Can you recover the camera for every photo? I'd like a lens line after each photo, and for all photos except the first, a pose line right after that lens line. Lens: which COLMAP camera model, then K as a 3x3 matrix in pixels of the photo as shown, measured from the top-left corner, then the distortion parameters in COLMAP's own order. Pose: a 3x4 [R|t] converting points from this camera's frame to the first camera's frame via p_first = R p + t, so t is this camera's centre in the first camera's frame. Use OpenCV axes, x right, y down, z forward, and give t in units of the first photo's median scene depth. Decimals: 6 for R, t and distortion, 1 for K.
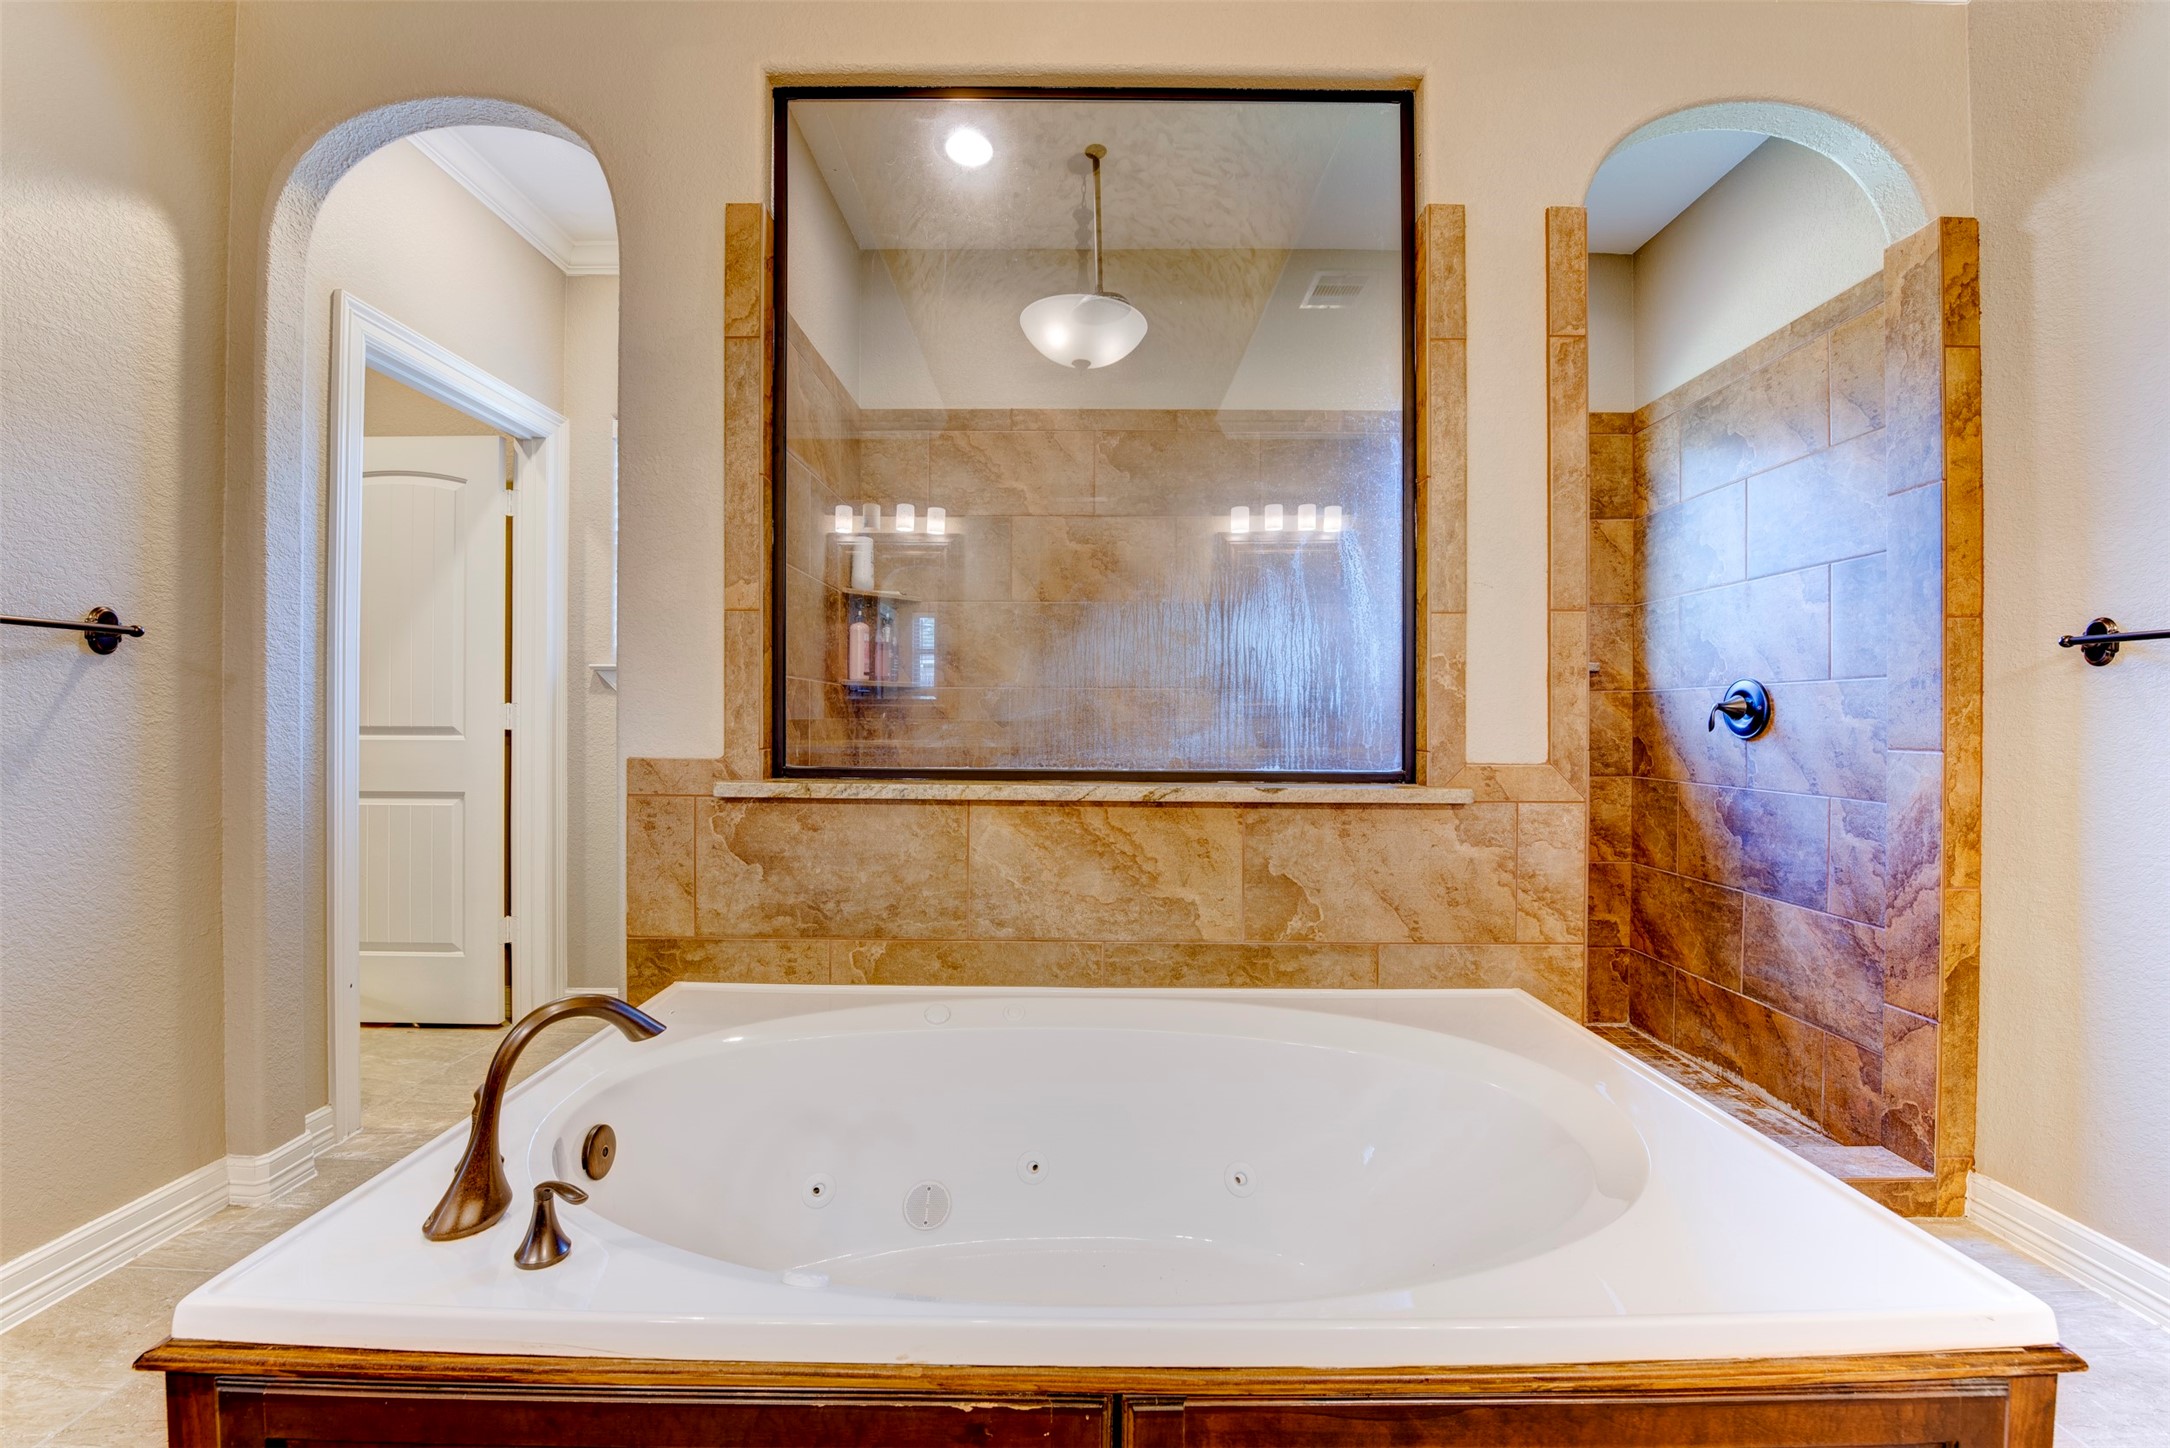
lens RADIAL K [[867.6, 0, 1080.7], [0, 867.6, 720.2], [0, 0, 1]] dist [-0.017984, -0.000501]
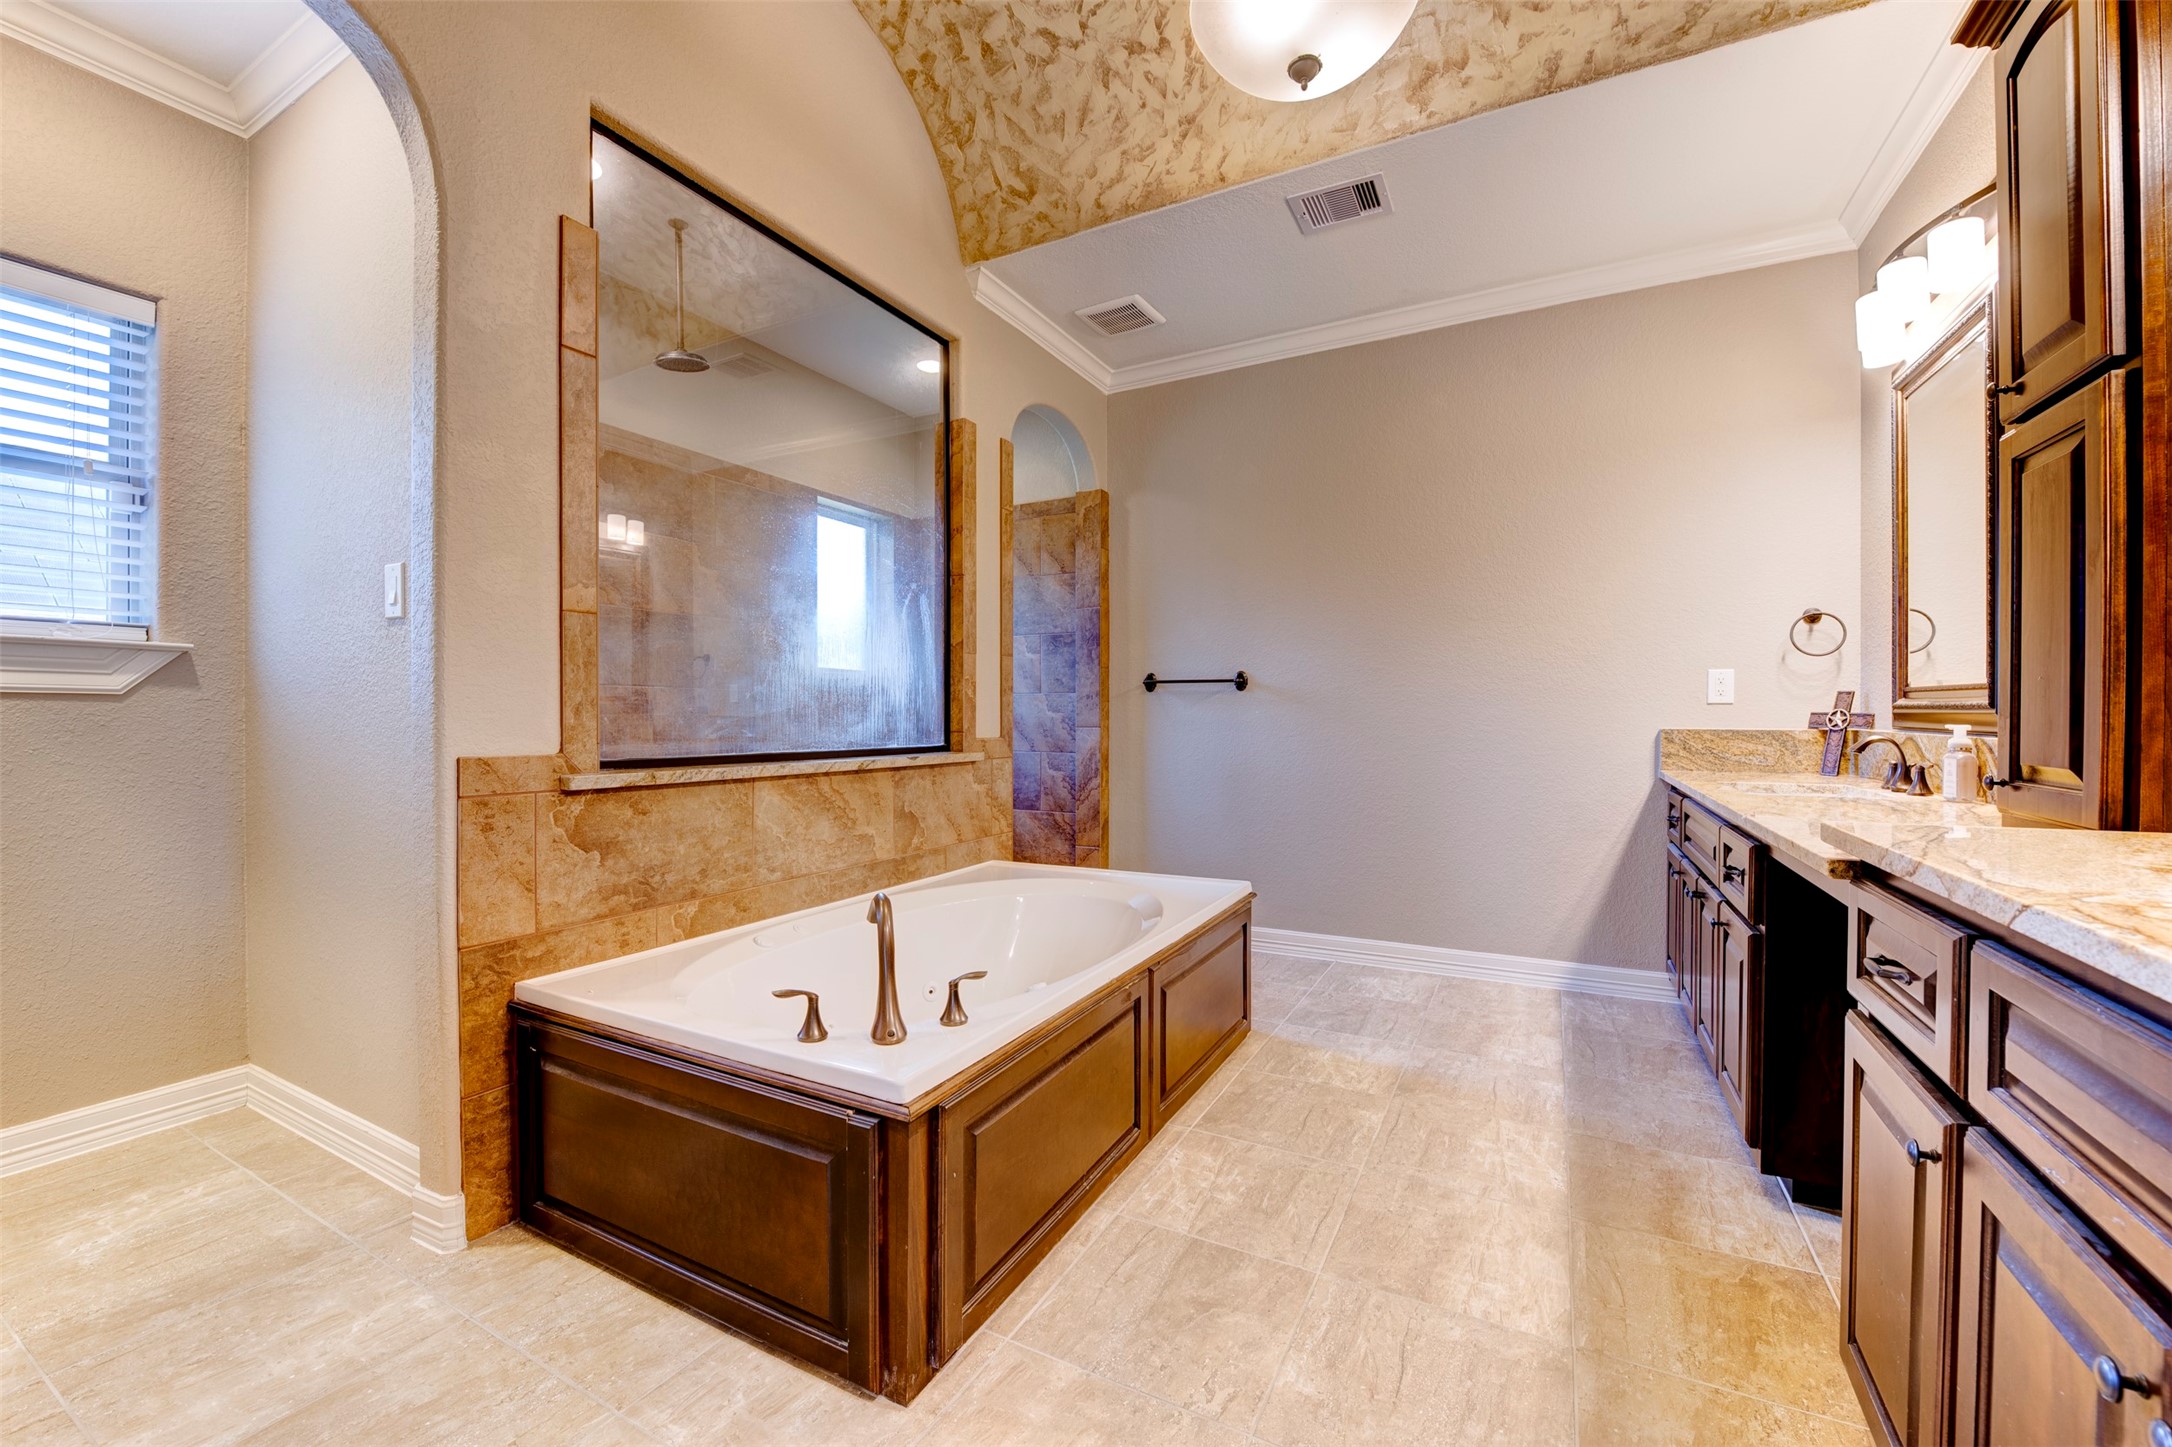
lens RADIAL K [[868.4, 0, 1081.7], [0, 868.4, 719.7], [0, 0, 1]] dist [-0.017984, -0.000501]
pose [[0.465779, -0.009030, 0.884855, -1.036427], [0.002068, 0.999956, 0.009116, -0.004821], [-0.884899, -0.002416, 0.465778, -0.028453]]
